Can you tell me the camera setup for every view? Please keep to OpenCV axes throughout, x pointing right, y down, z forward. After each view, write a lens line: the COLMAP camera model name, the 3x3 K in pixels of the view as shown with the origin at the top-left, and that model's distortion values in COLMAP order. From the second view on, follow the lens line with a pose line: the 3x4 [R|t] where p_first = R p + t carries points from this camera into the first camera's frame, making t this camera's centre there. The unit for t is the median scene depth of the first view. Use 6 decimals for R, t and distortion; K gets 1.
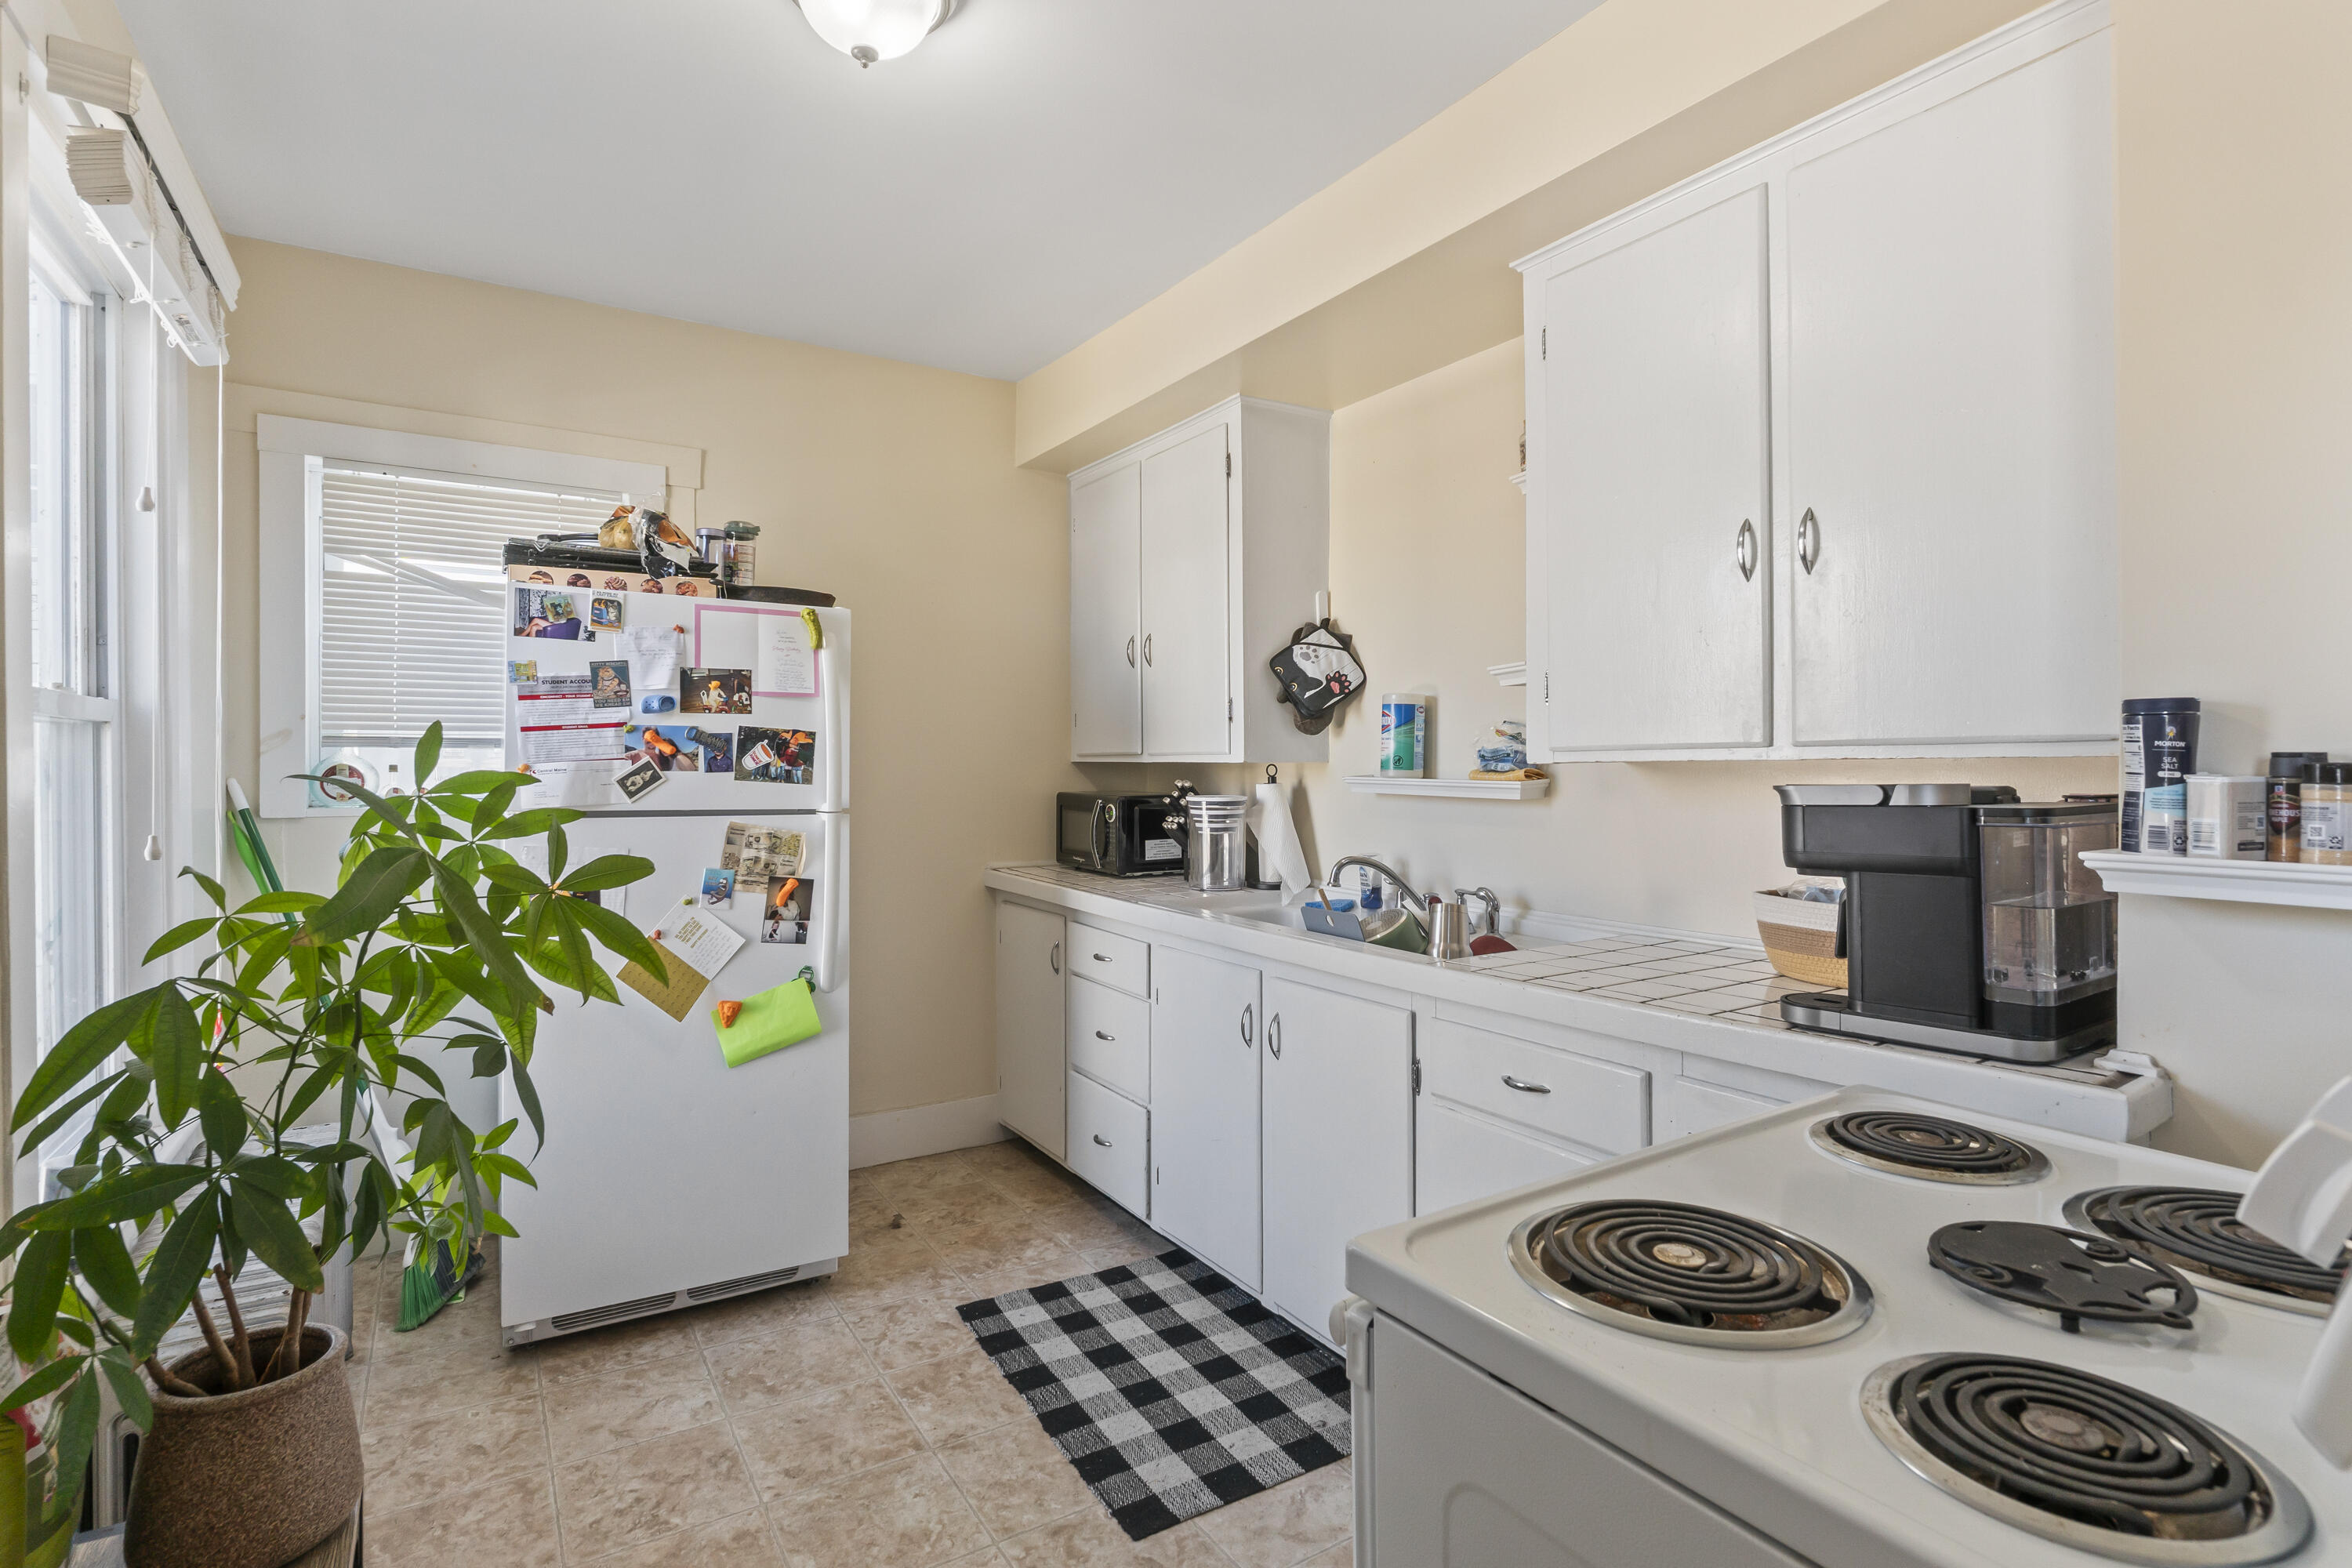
lens RADIAL K [[1185.3, 0, 1176.0], [0, 1185.3, 784.0], [0, 0, 1]] dist [0.000295, -0.007405]
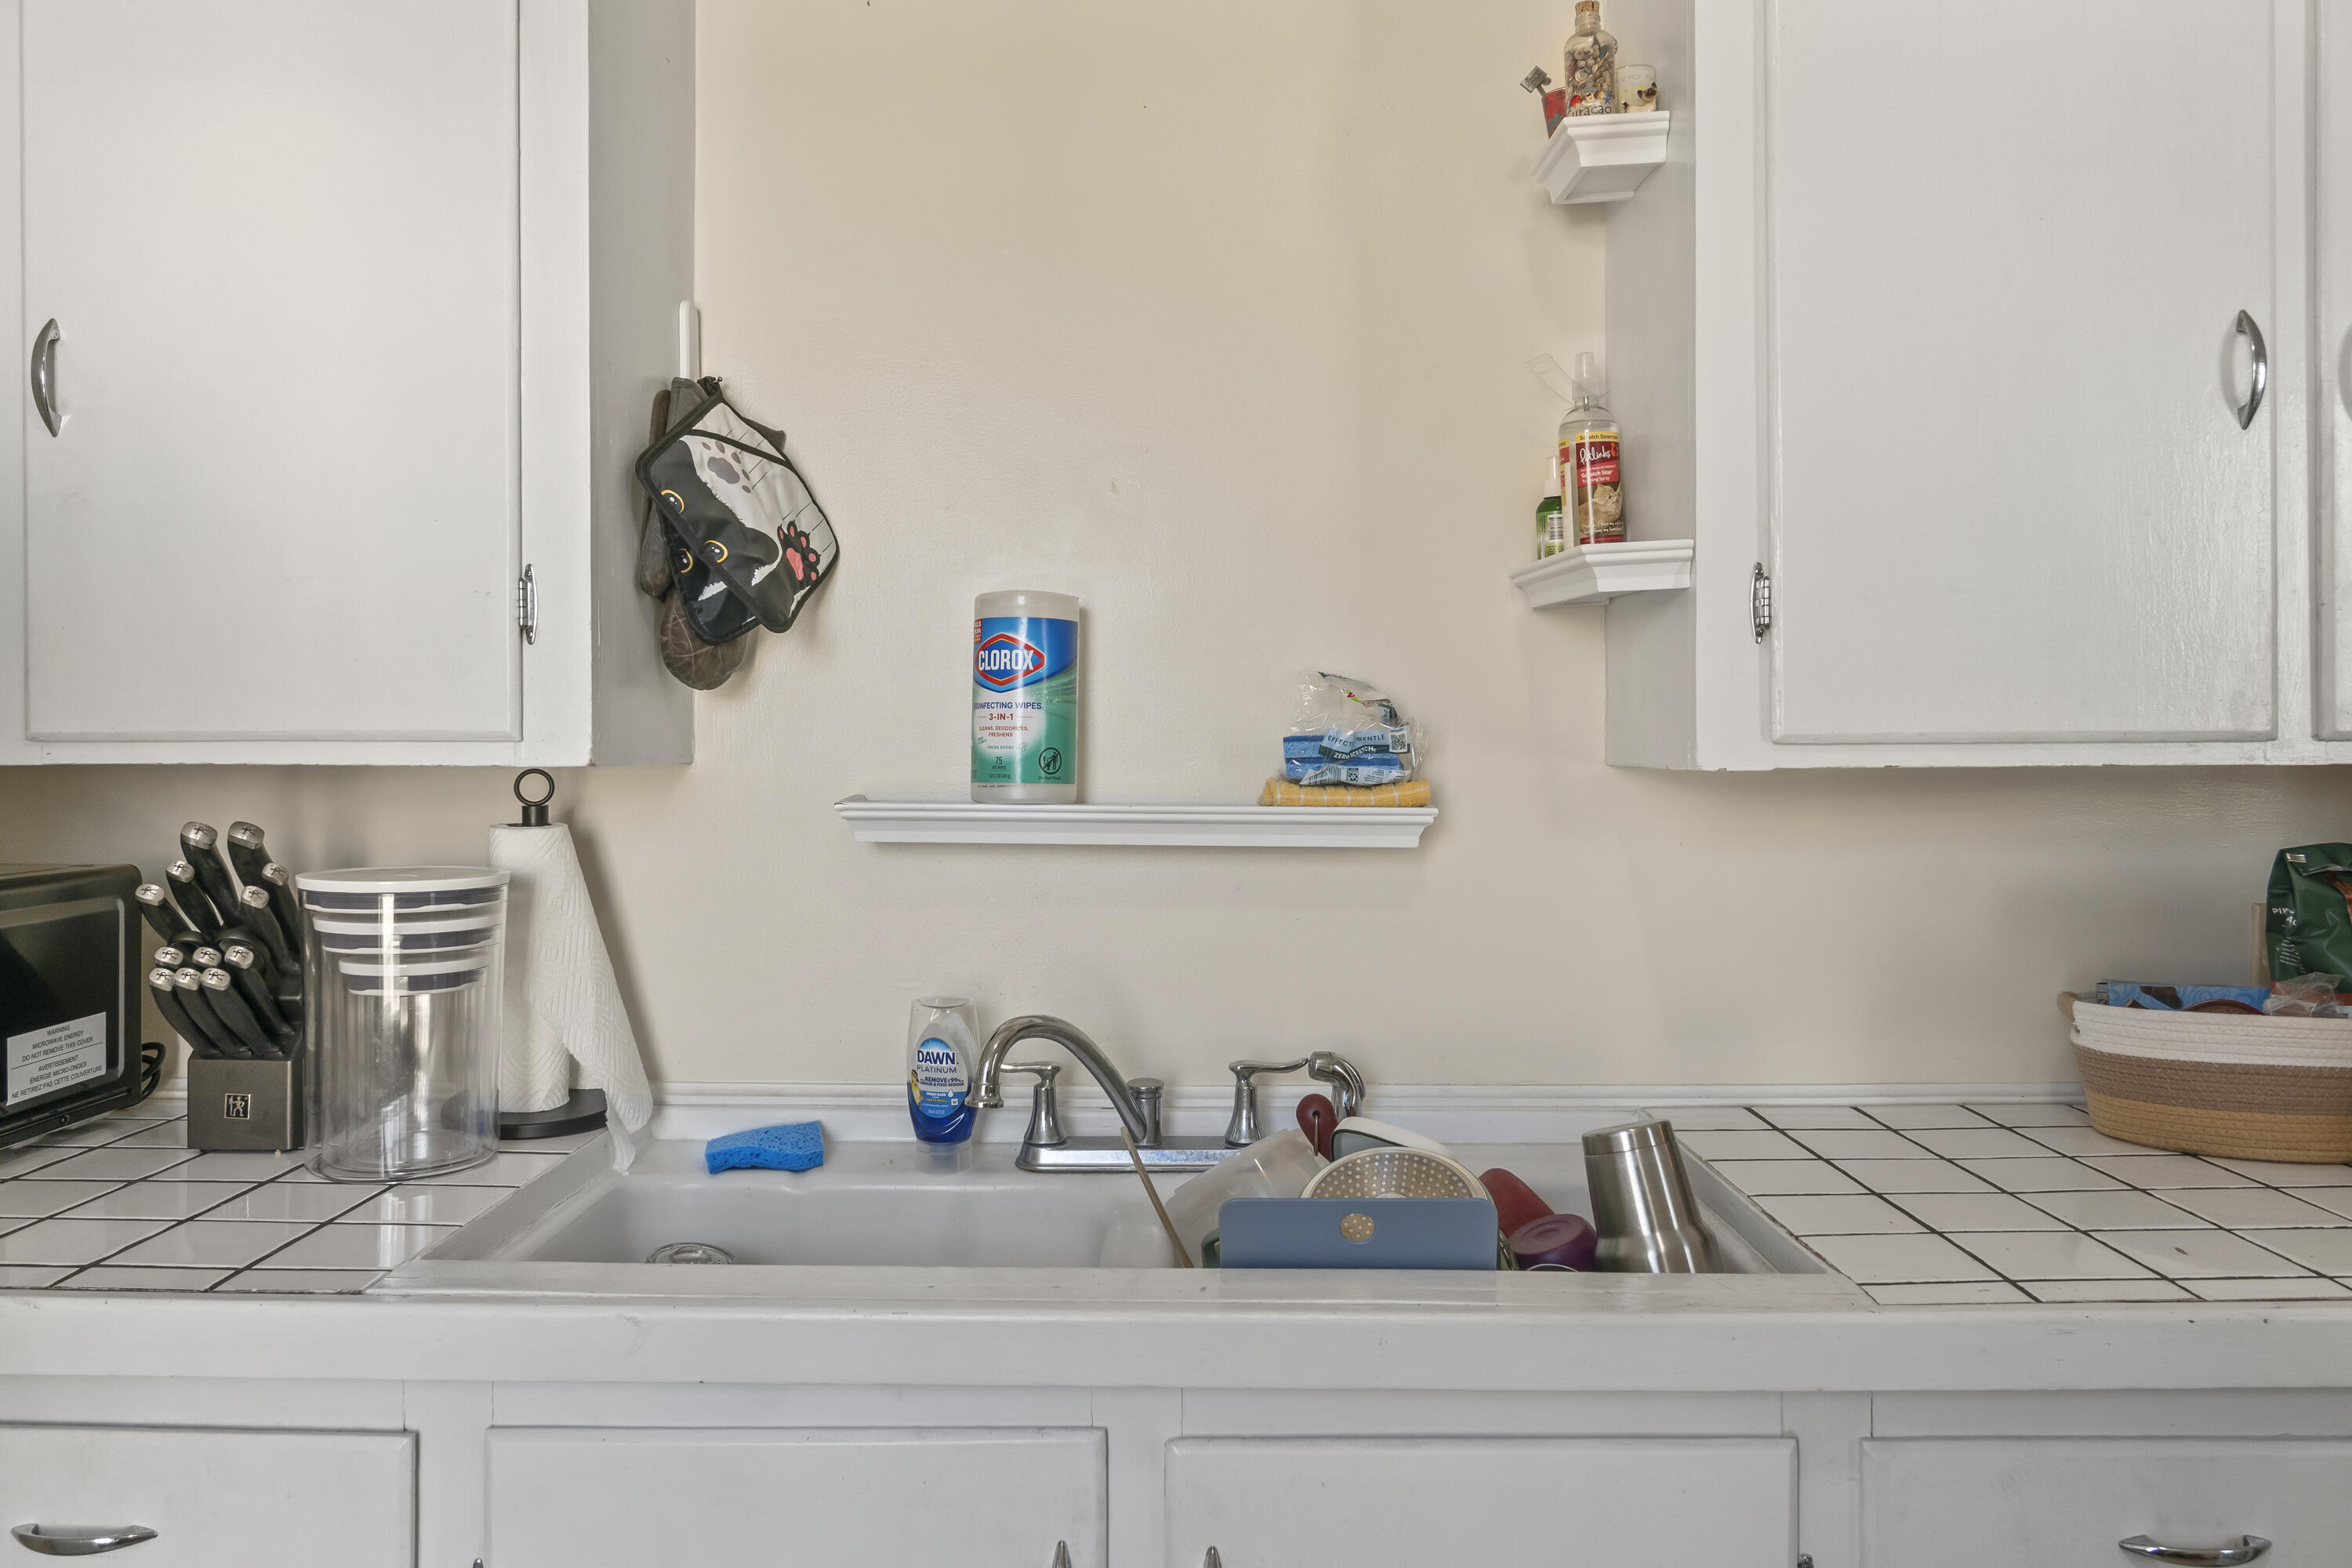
lens RADIAL K [[1637.1, 0, 1172.4], [0, 1637.1, 756.3], [0, 0, 1]] dist [-0.001436, -0.001070]
pose [[0.531386, -0.008402, 0.847088, -0.284606], [0.013922, 0.999902, 0.001185, -0.023335], [-0.847015, 0.011164, 0.531451, 0.738553]]
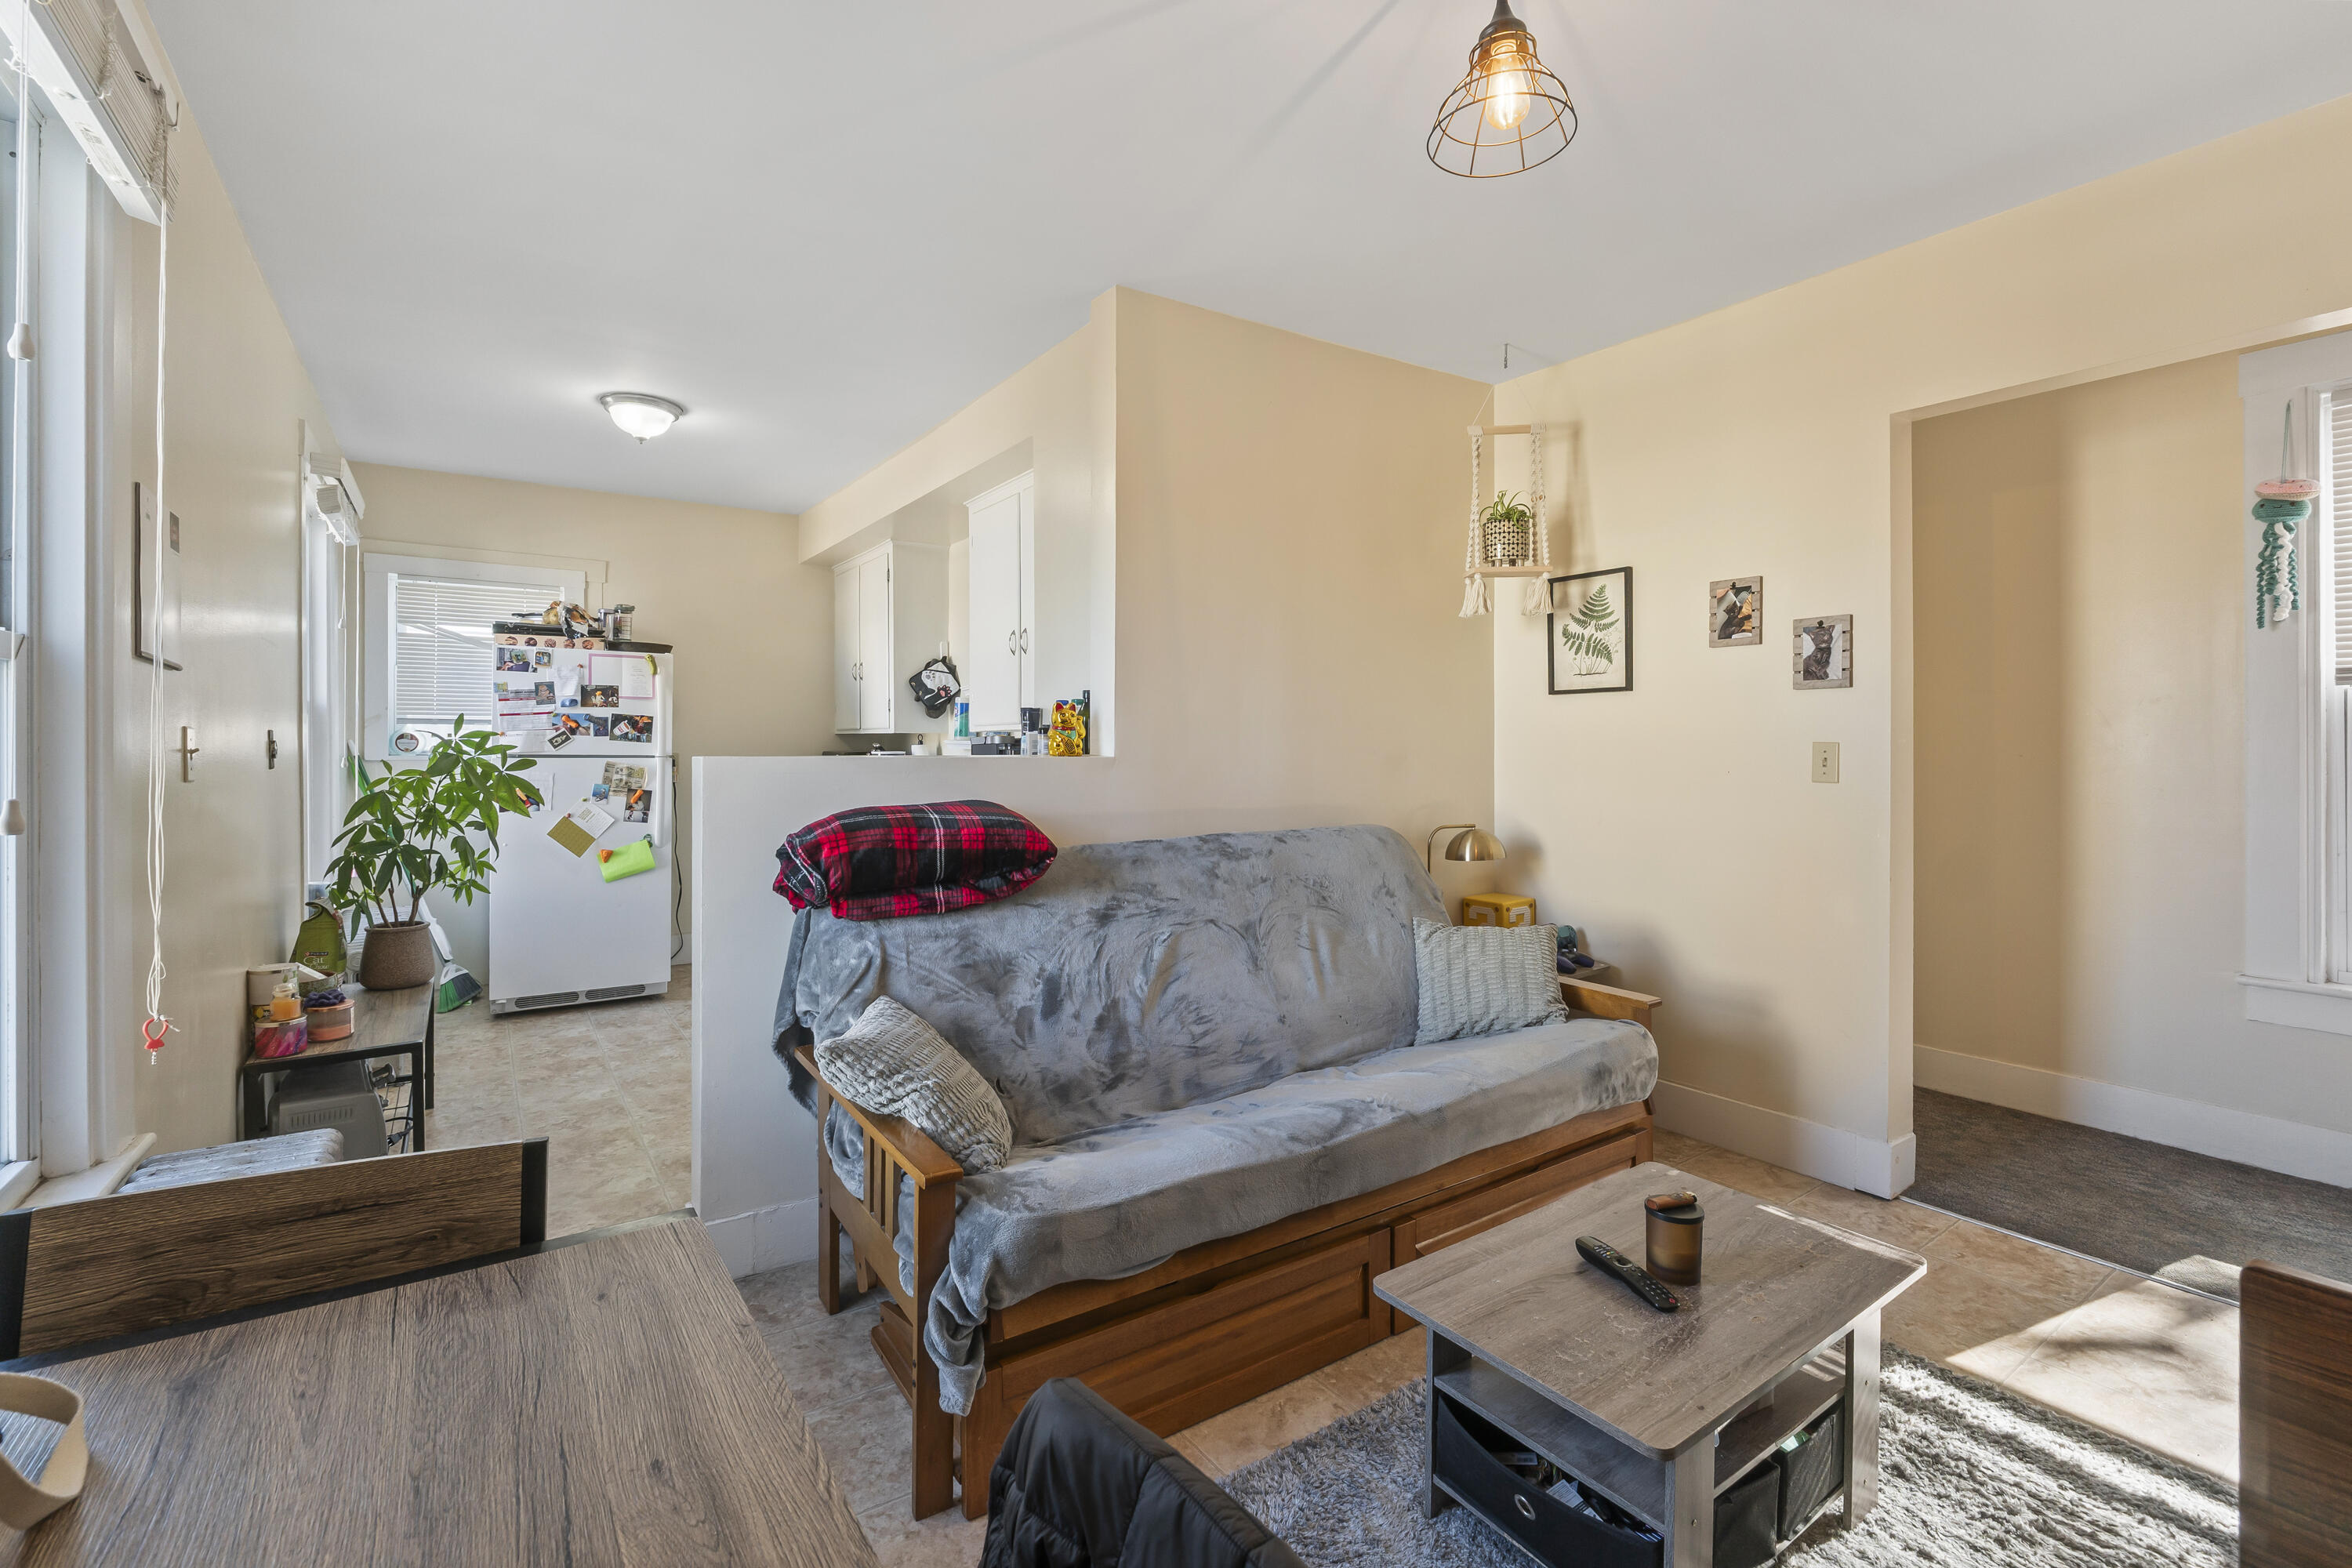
lens RADIAL K [[1031.1, 0, 1178.8], [0, 1031.1, 761.2], [0, 0, 1]] dist [-0.024186, 0.000189]
pose [[0.998014, 0.000441, 0.062985, 0.482464], [-0.000421, 1.000000, -0.000321, 0.032335], [-0.062985, 0.000294, 0.998014, -0.794812]]
